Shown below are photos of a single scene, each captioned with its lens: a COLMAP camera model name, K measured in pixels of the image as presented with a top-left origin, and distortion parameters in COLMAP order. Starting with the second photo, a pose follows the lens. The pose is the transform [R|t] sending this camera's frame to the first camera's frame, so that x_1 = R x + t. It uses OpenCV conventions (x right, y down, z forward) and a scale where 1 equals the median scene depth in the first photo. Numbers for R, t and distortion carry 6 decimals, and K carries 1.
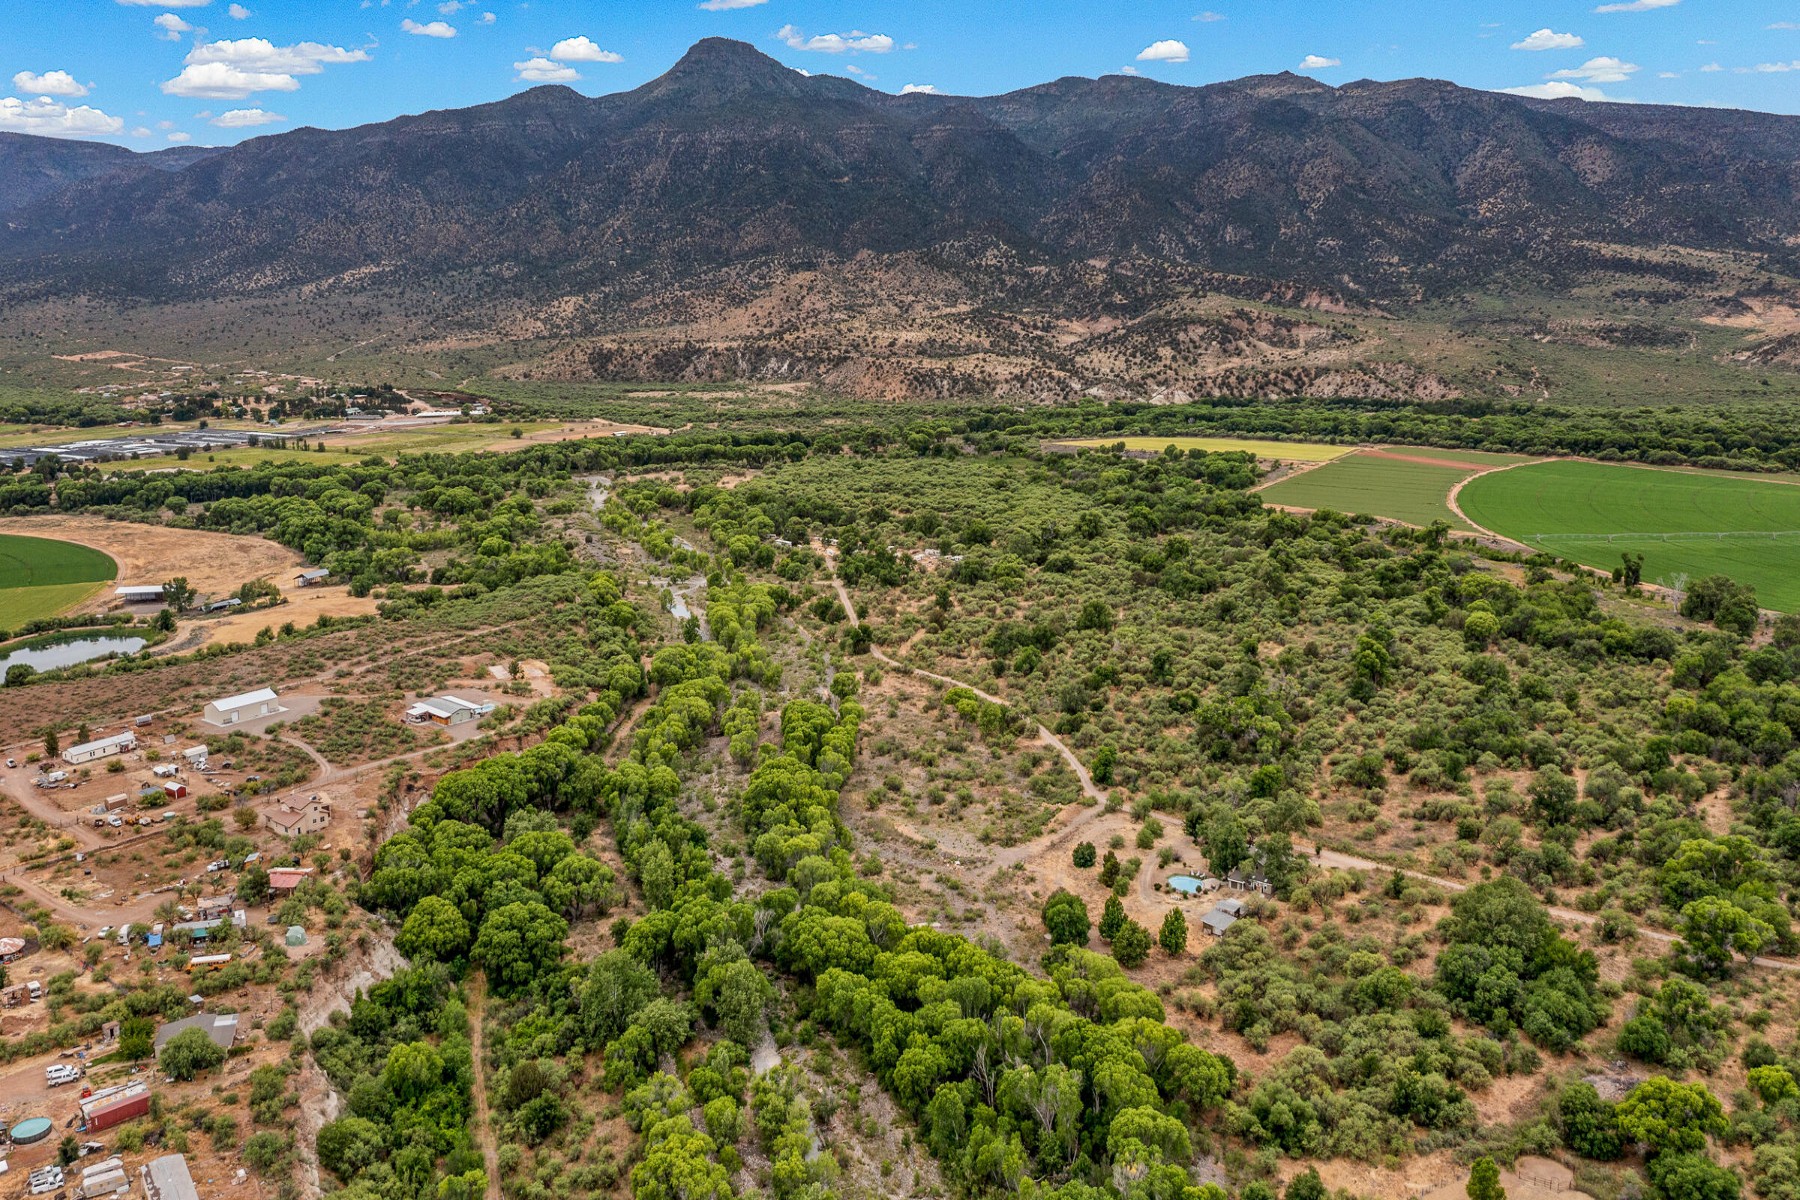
lens RADIAL K [[1380.4, 0, 906.1], [0, 1380.4, 667.9], [0, 0, 1]] dist [-0.004596, 0.000707]
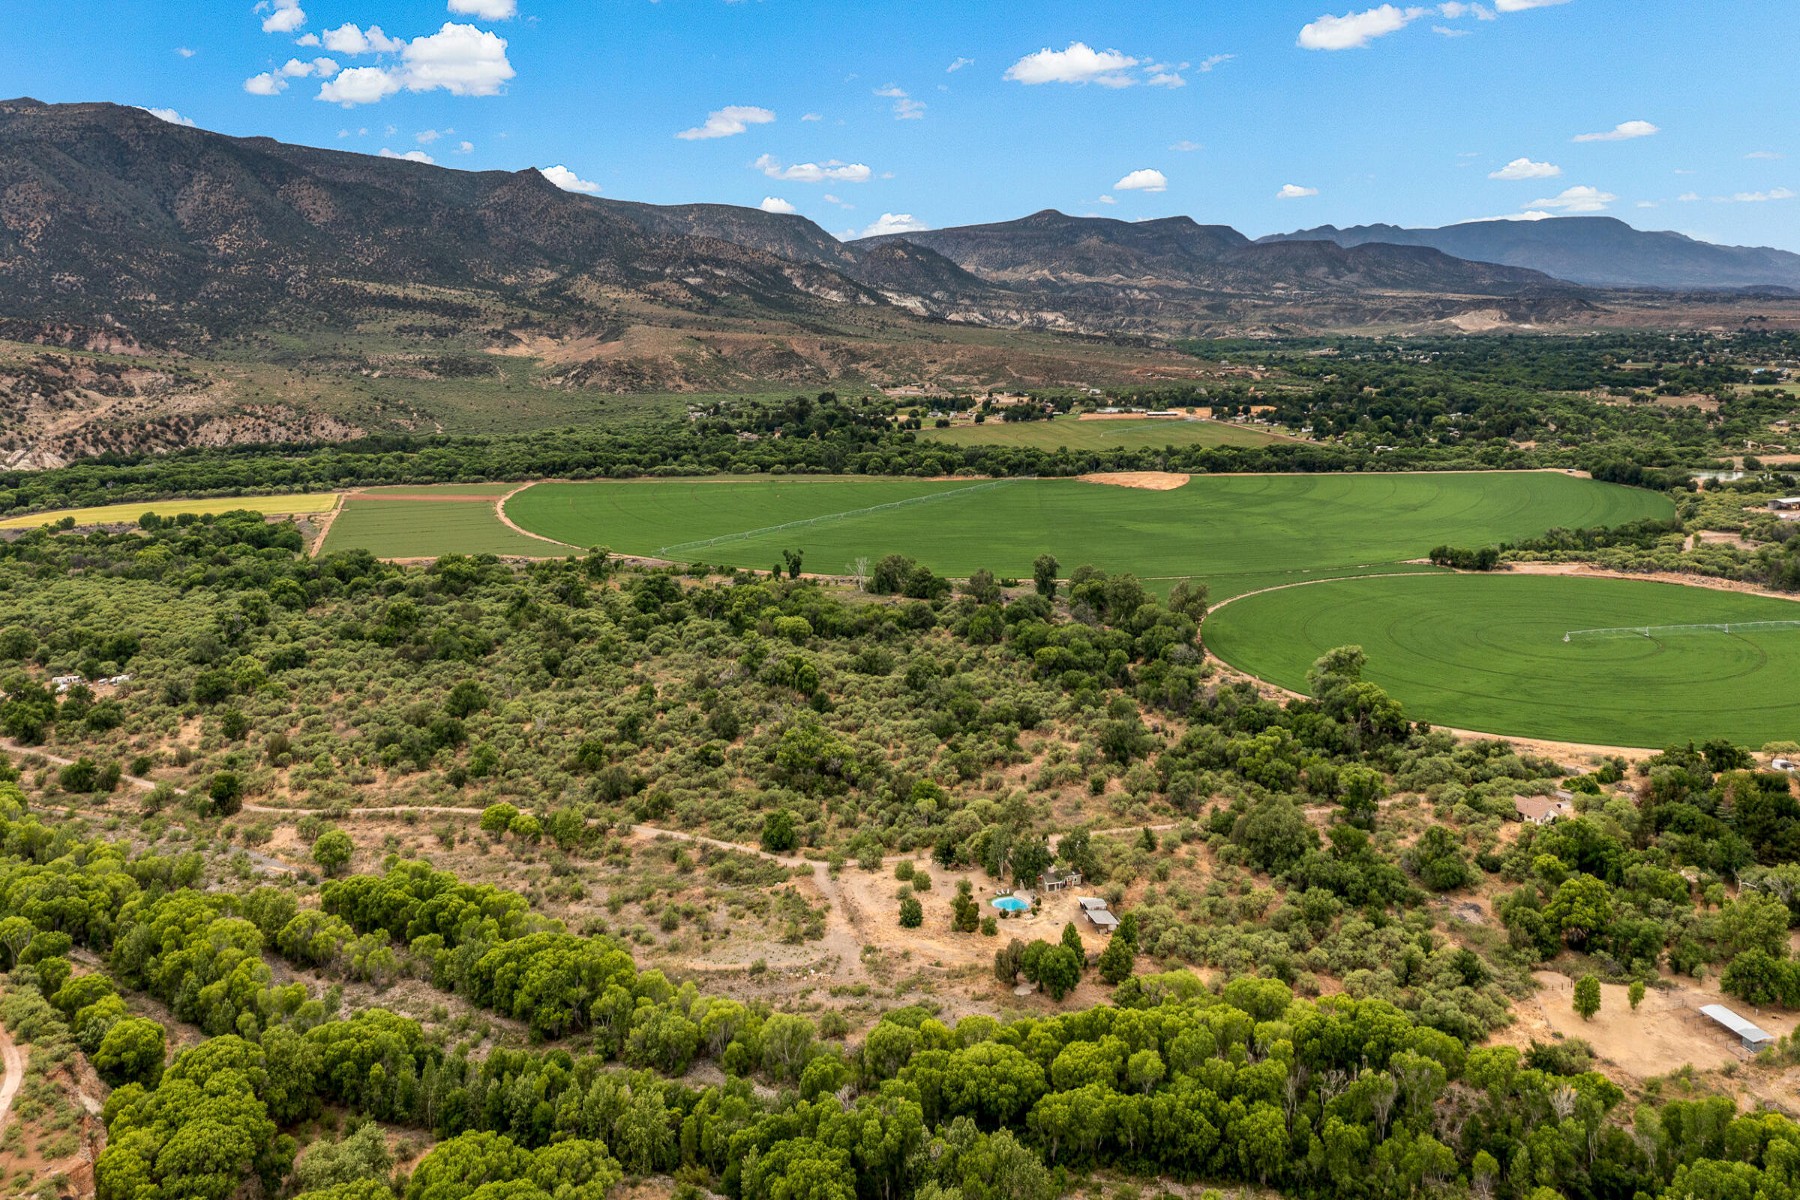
lens RADIAL K [[1380.4, 0, 906.1], [0, 1380.4, 667.9], [0, 0, 1]] dist [-0.004596, 0.000707]
pose [[0.632184, -0.200829, 0.748339, -0.101011], [0.220192, 0.972570, 0.074991, -0.018410], [-0.742872, 0.117370, 0.659064, 0.066357]]
